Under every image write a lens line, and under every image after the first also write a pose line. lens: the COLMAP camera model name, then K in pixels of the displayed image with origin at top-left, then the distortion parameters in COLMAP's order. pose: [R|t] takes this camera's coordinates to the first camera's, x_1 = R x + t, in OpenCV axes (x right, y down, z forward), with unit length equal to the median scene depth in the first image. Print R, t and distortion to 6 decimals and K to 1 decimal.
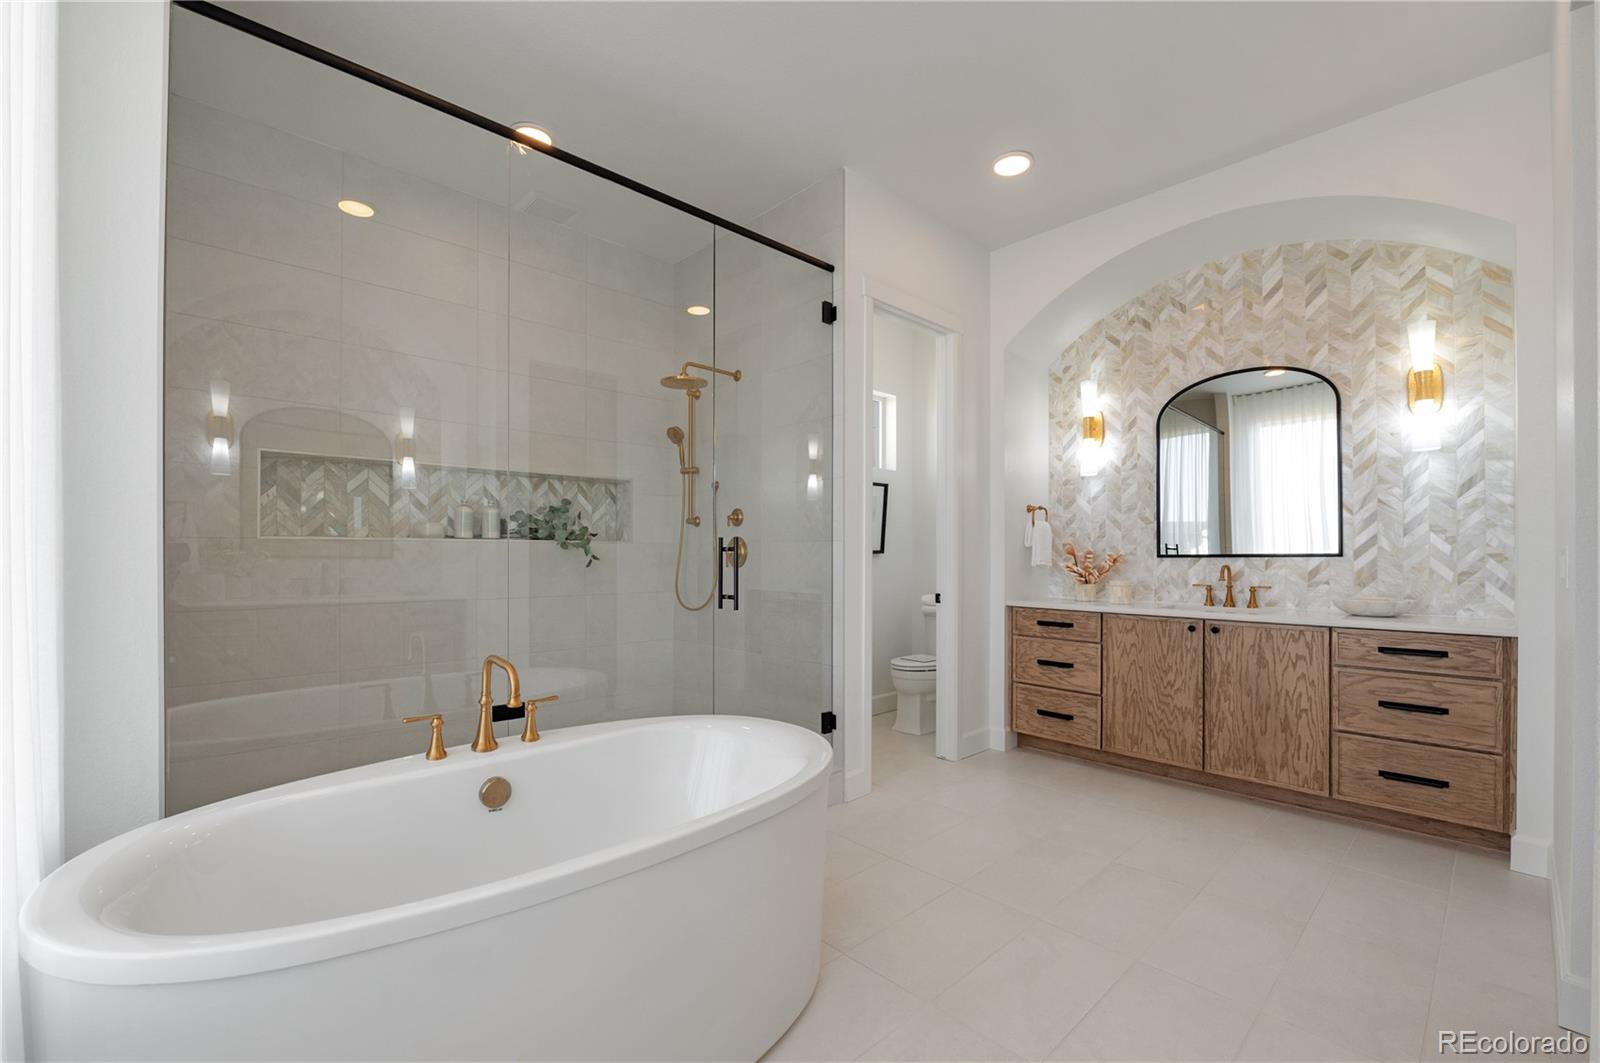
lens RADIAL K [[666.8, 0, 793.8], [0, 666.8, 552.2], [0, 0, 1]] dist [-0.008050, -0.000478]
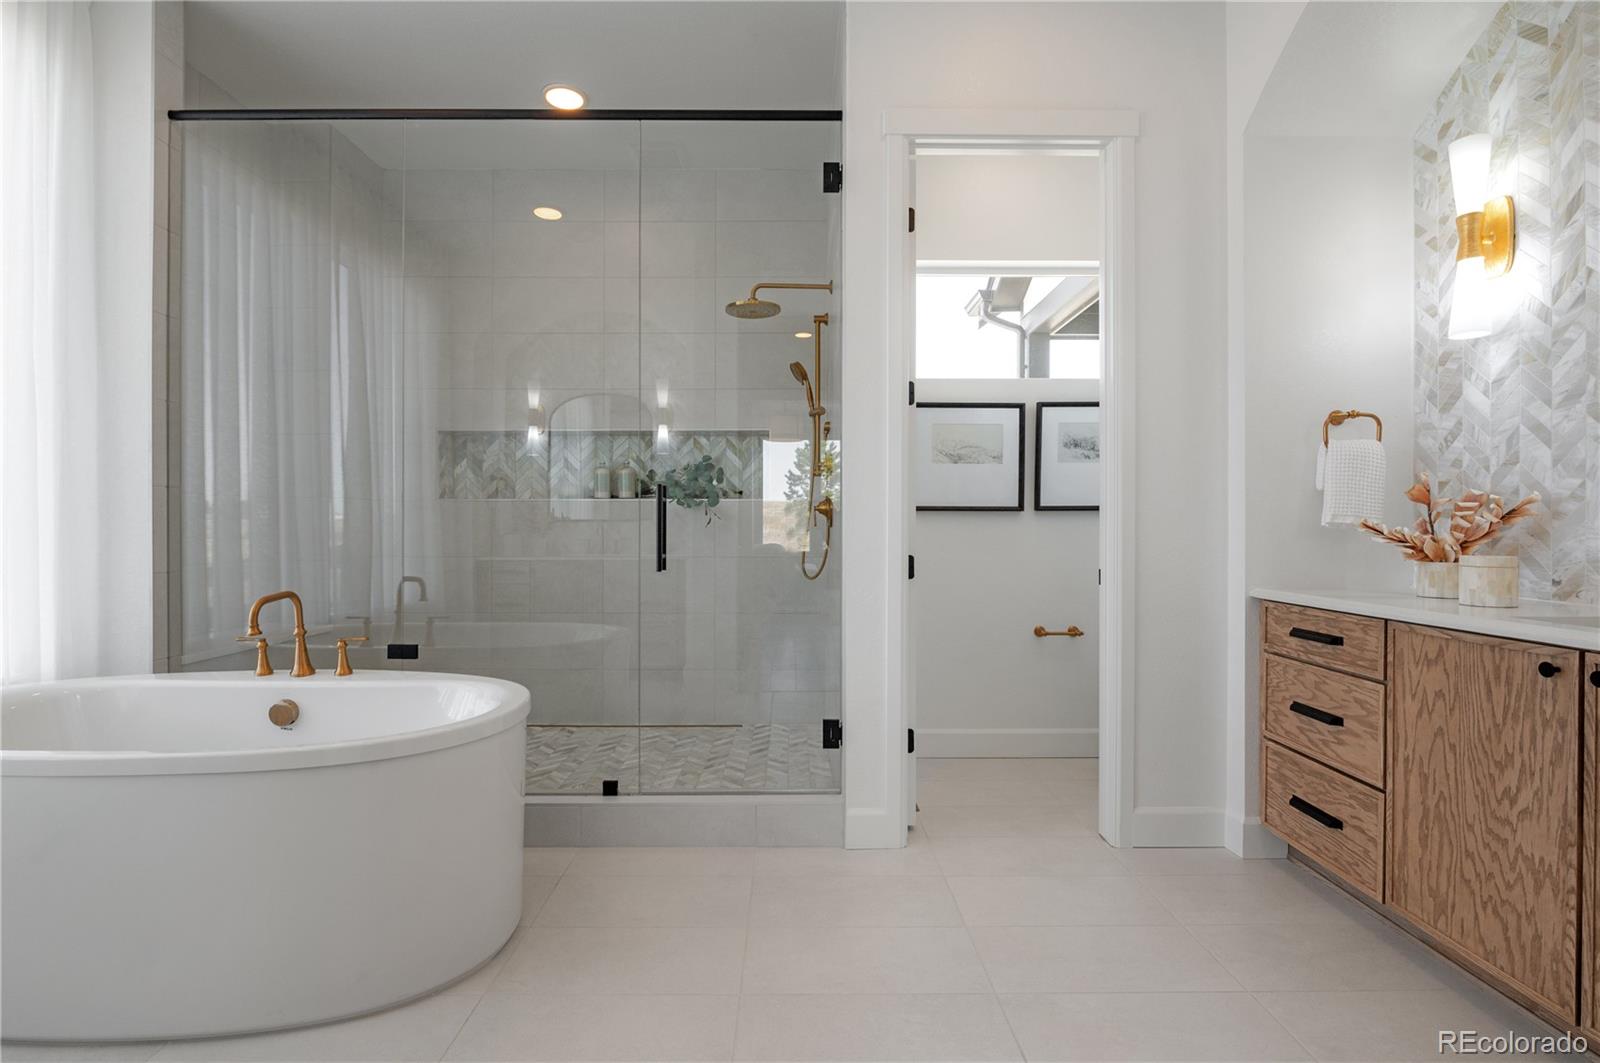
lens RADIAL K [[757.6, 0, 801.2], [0, 757.6, 527.4], [0, 0, 1]] dist [-0.010281, -0.000200]
pose [[0.737850, -0.001238, -0.674964, 0.556746], [0.002504, 0.999996, 0.000904, 0.024925], [0.674960, -0.002357, 0.737850, 0.340314]]
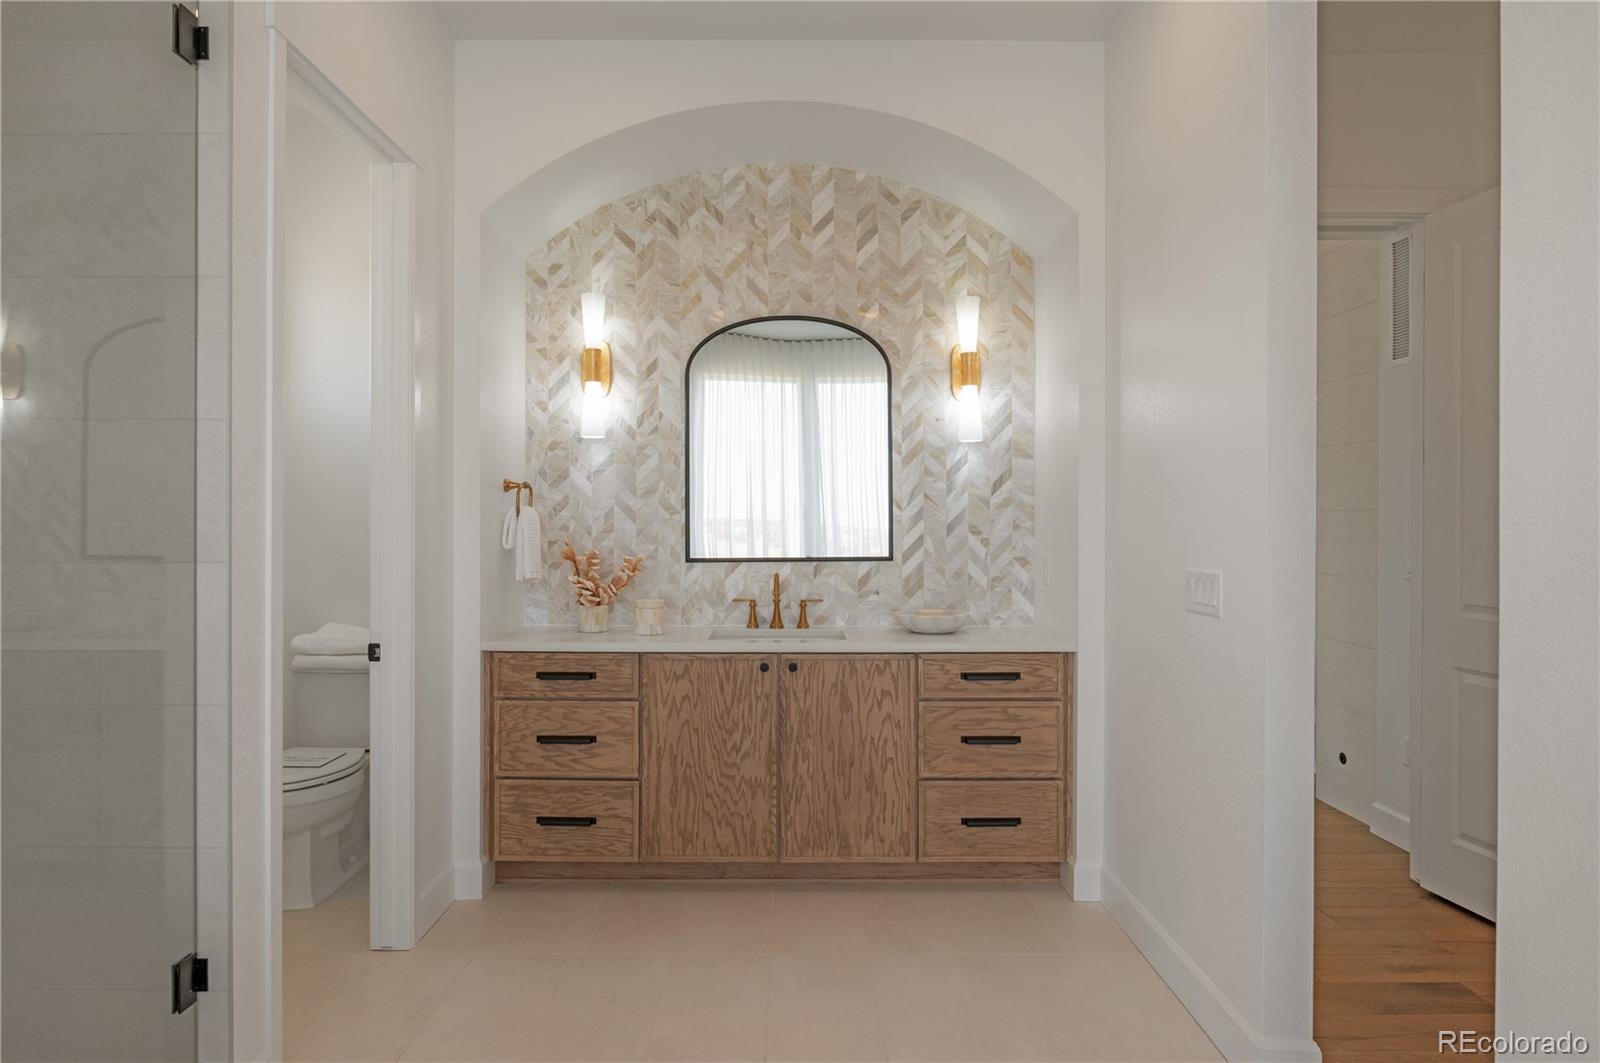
lens RADIAL K [[935.6, 0, 790.1], [0, 935.6, 522.0], [0, 0, 1]] dist [-0.002278, 0.000050]
pose [[0.685564, -0.000530, 0.728012, -0.115403], [-0.002385, 0.999993, 0.002974, -0.044230], [-0.728008, -0.003775, 0.685558, 0.280188]]
